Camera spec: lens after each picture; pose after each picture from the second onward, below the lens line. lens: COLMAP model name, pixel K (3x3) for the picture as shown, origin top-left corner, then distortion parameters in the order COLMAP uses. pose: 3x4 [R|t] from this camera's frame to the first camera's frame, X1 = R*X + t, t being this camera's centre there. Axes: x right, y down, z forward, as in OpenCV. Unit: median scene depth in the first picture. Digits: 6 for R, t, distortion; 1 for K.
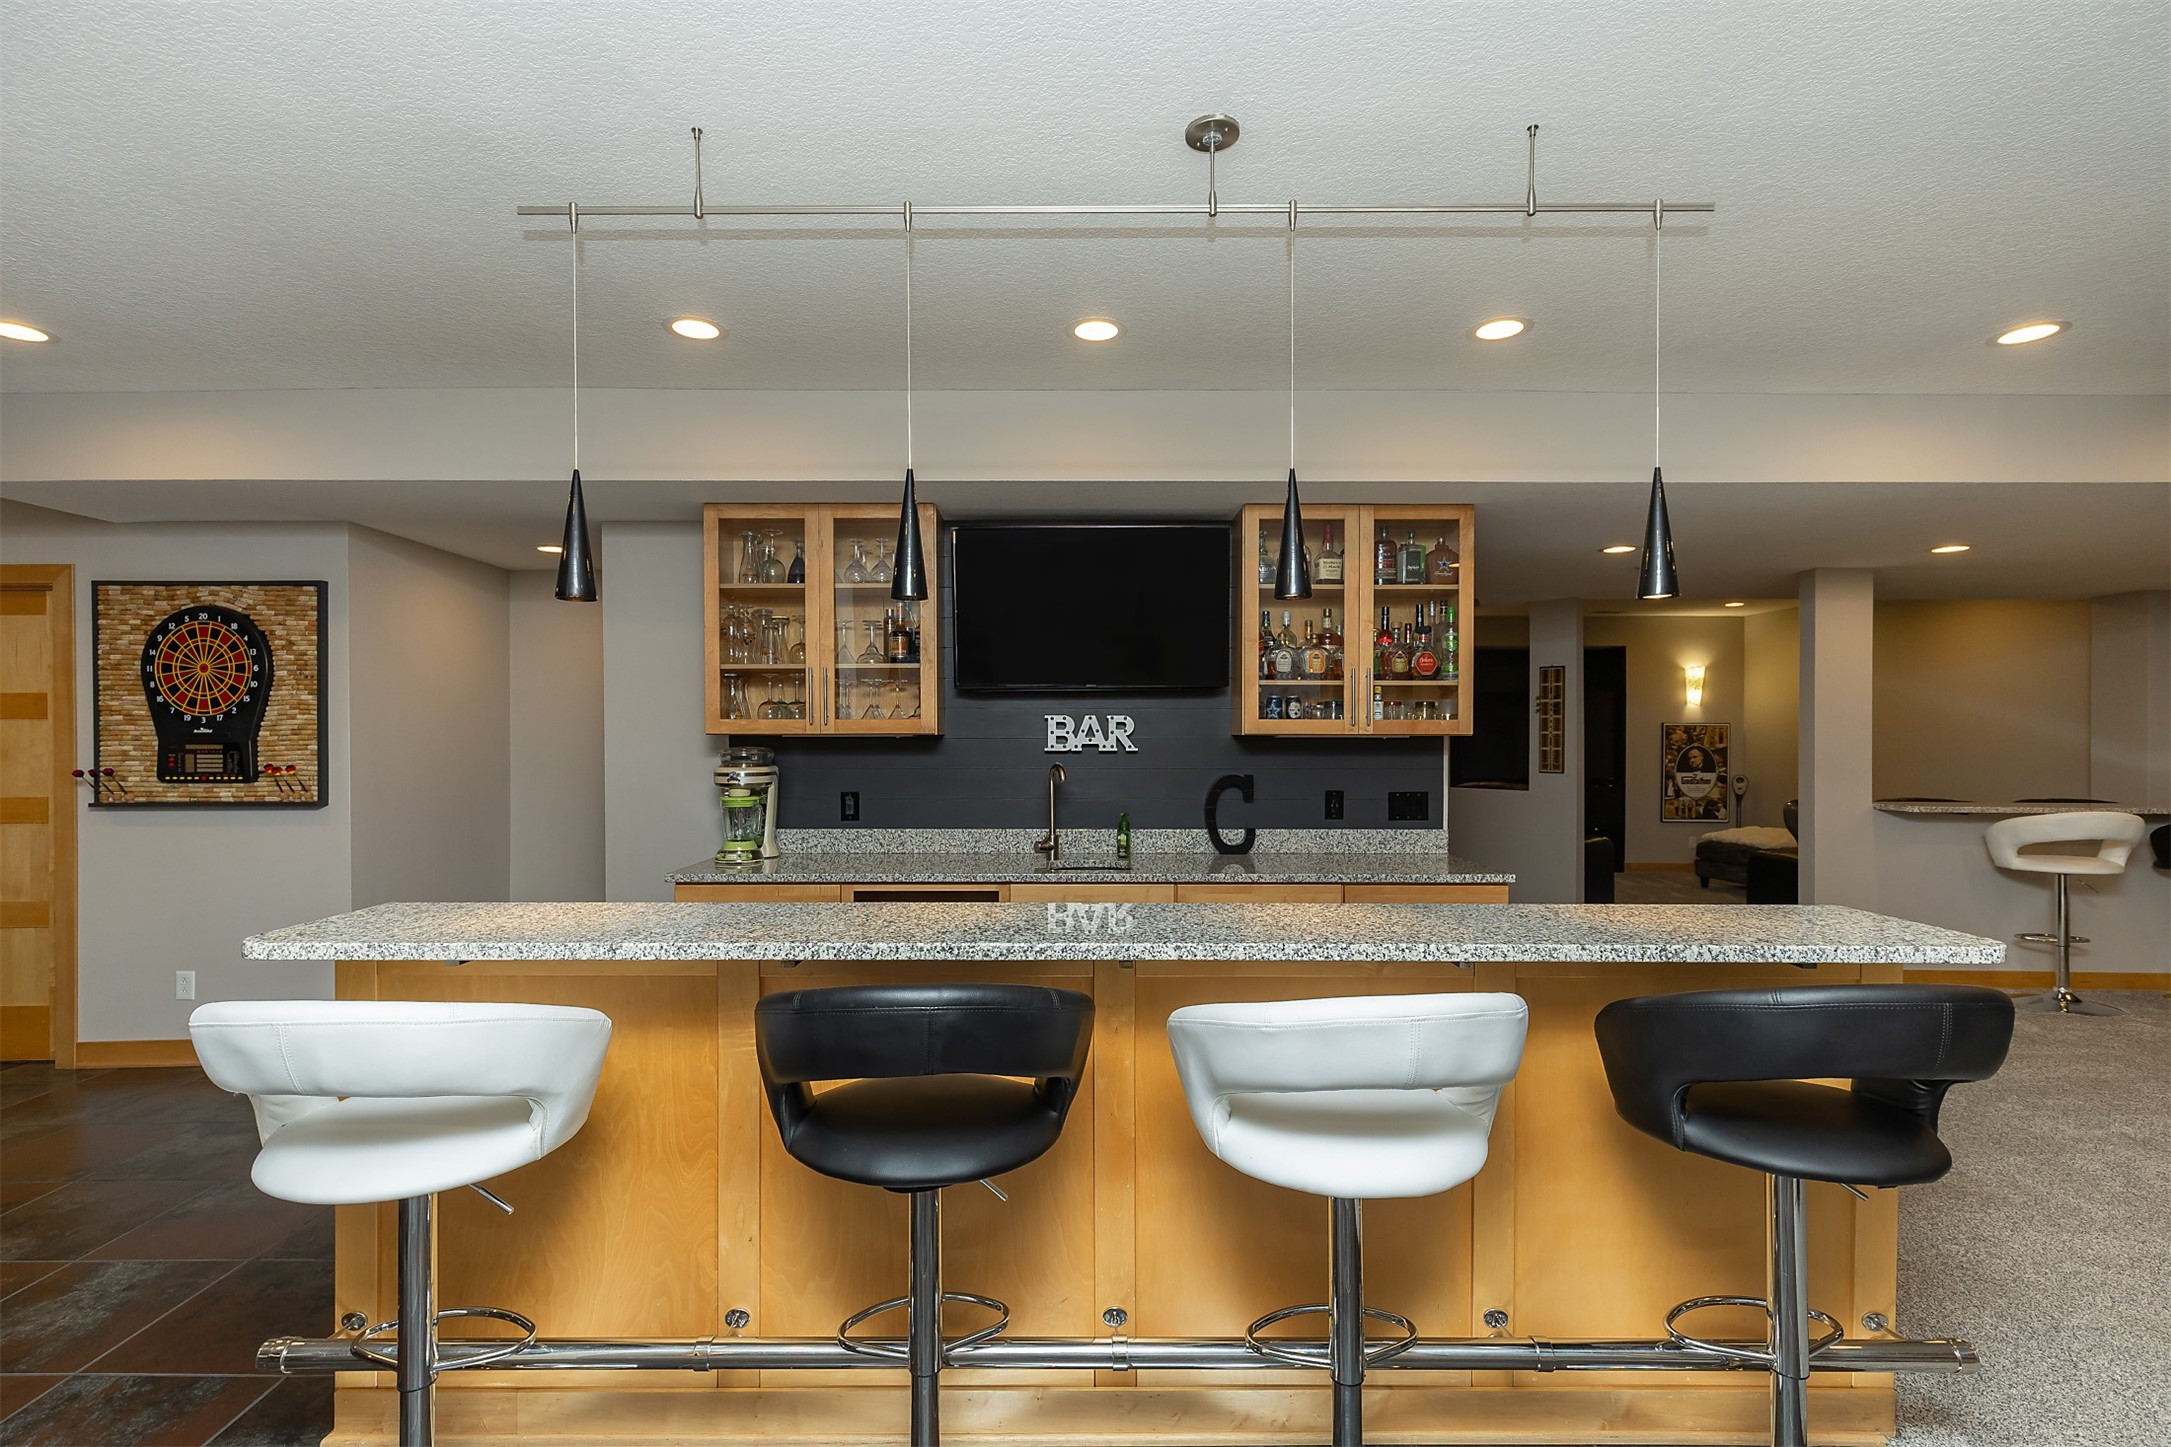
lens RADIAL K [[992.2, 0, 1076.3], [0, 992.2, 762.3], [0, 0, 1]] dist [0.010069, 0.000116]
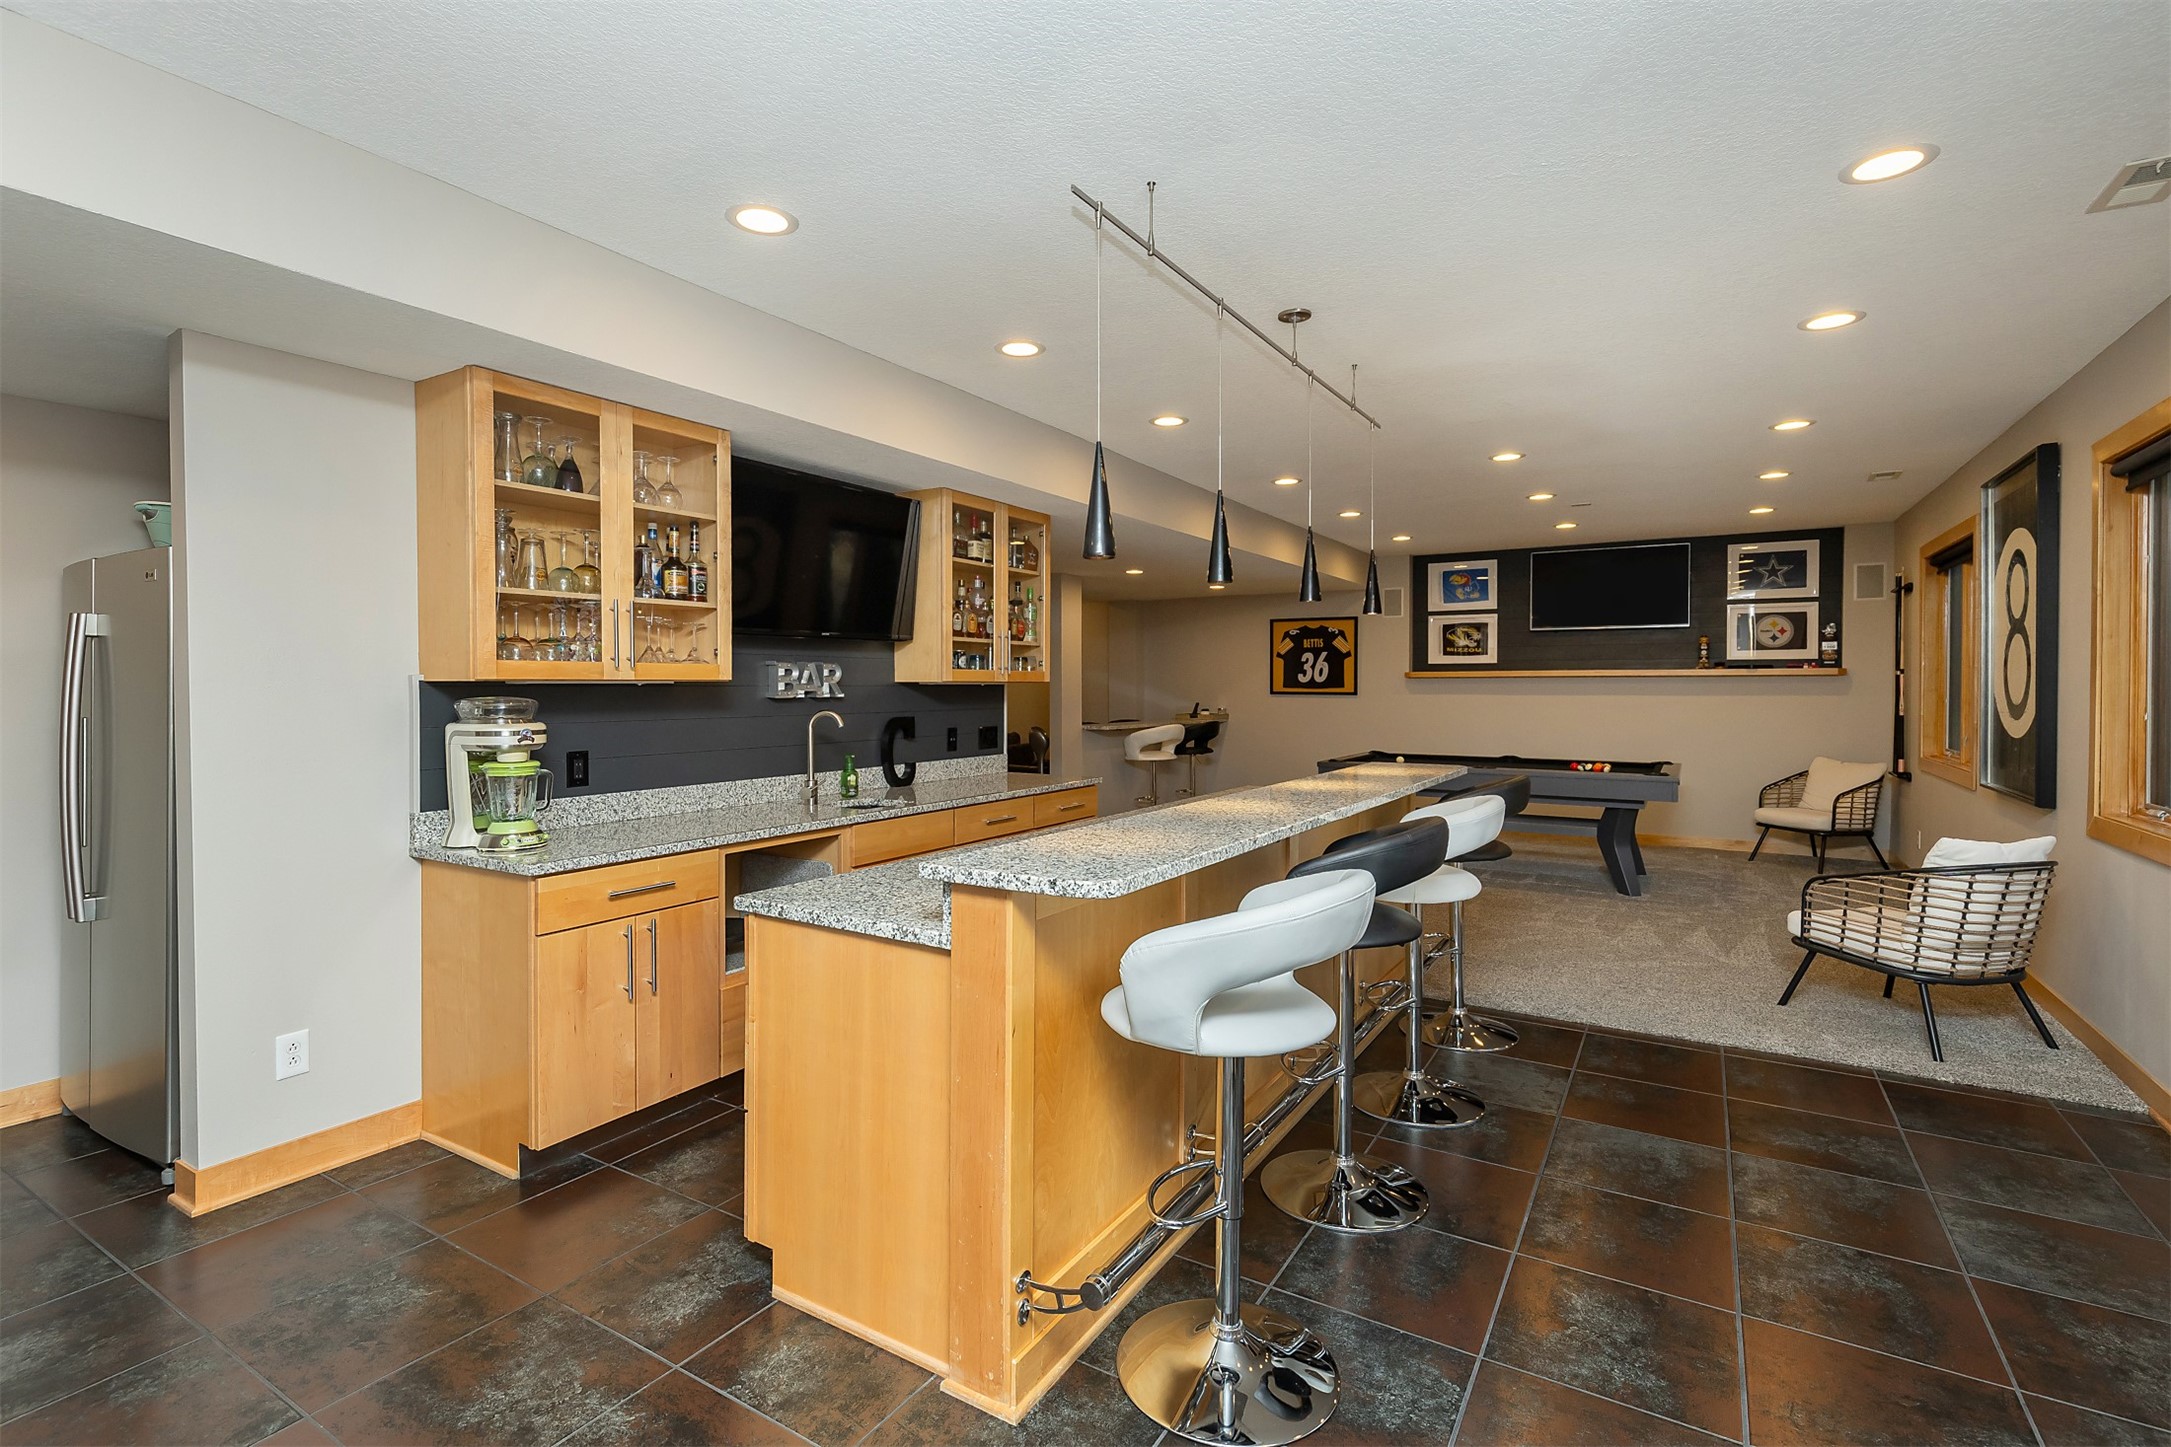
lens RADIAL K [[992.2, 0, 1085.2], [0, 992.2, 711.6], [0, 0, 1]] dist [0.010069, 0.000116]
pose [[0.535535, -0.023395, 0.844189, -0.555667], [0.019722, 0.999690, 0.015194, -0.005531], [-0.844283, 0.008513, 0.535831, 0.164290]]
